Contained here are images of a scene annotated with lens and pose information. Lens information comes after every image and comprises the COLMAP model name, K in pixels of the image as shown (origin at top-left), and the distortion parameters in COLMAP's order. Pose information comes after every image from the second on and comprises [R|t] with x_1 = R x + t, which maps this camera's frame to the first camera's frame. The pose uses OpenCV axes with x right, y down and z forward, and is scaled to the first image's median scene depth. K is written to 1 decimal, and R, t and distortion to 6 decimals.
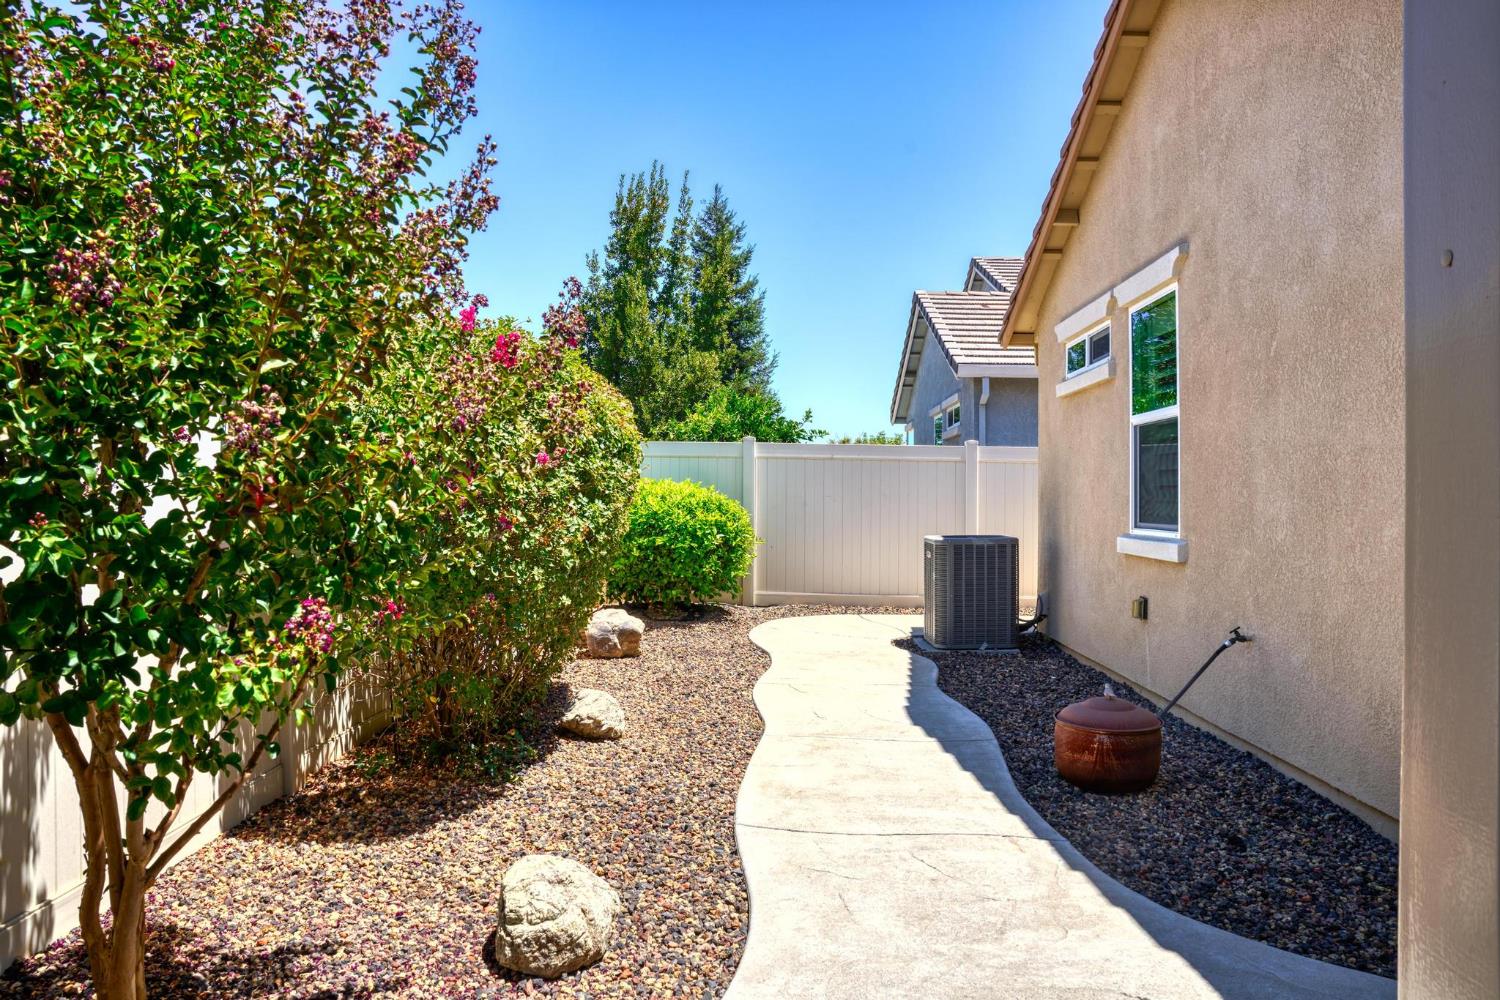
lens RADIAL K [[1035.4, 0, 738.5], [0, 1035.4, 492.8], [0, 0, 1]] dist [-0.088442, 0.007632]
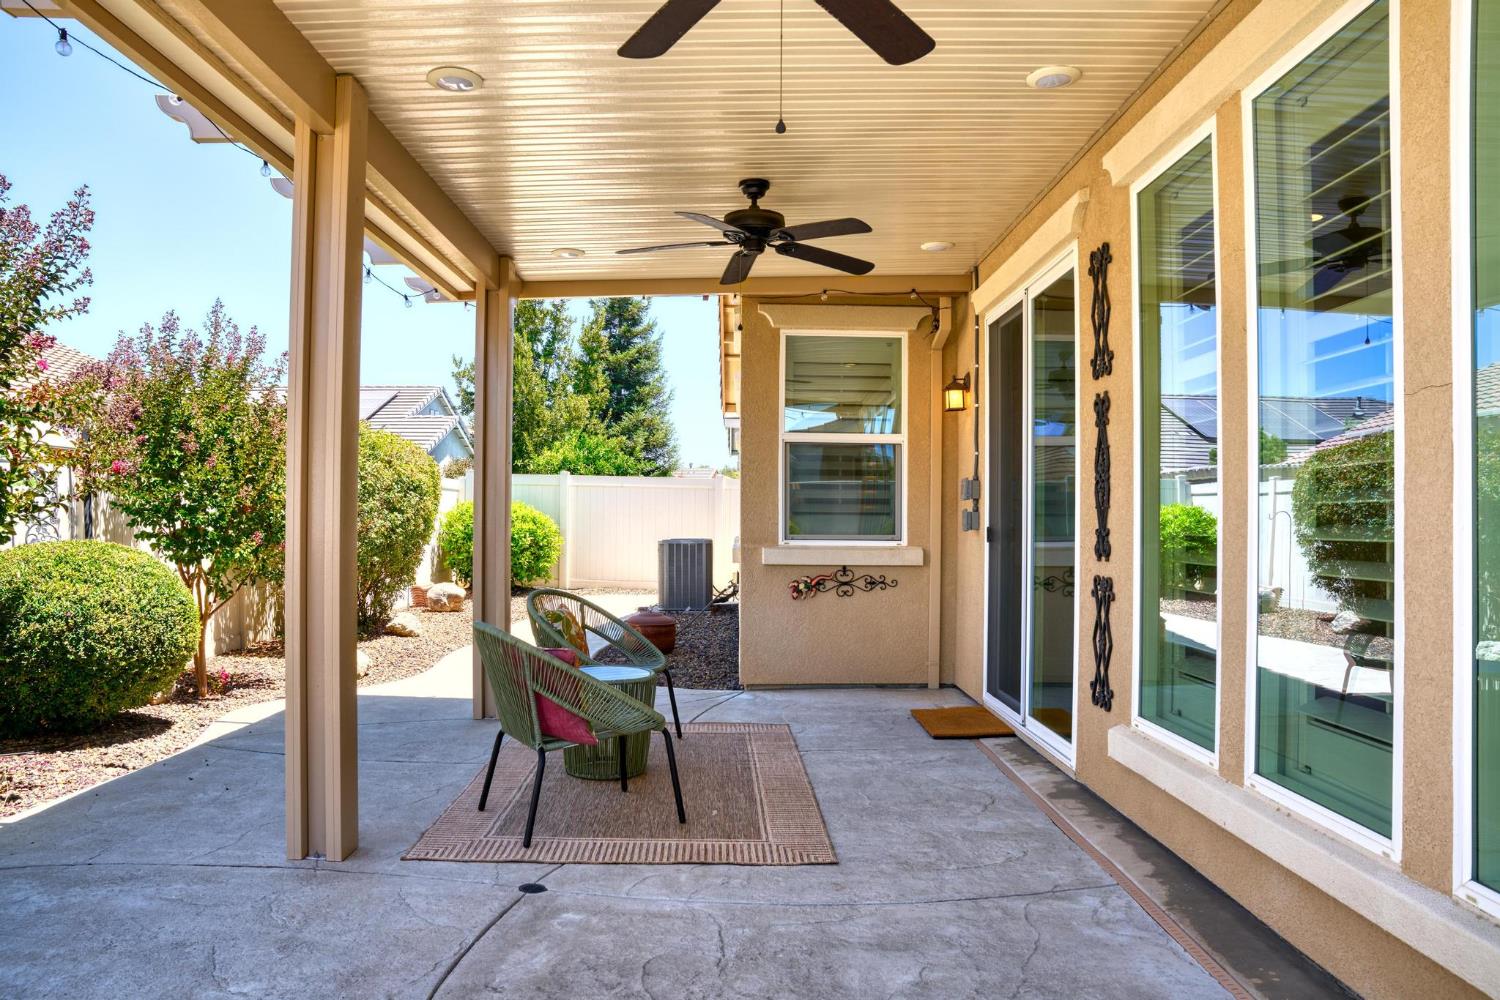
lens RADIAL K [[1035.4, 0, 762.7], [0, 1035.4, 512.2], [0, 0, 1]] dist [-0.088442, 0.007632]
pose [[0.997347, 0.007577, 0.072395, 0.234786], [-0.007598, 0.999971, 0.000014, 0.000529], [-0.072393, -0.000564, 0.997376, -0.576467]]
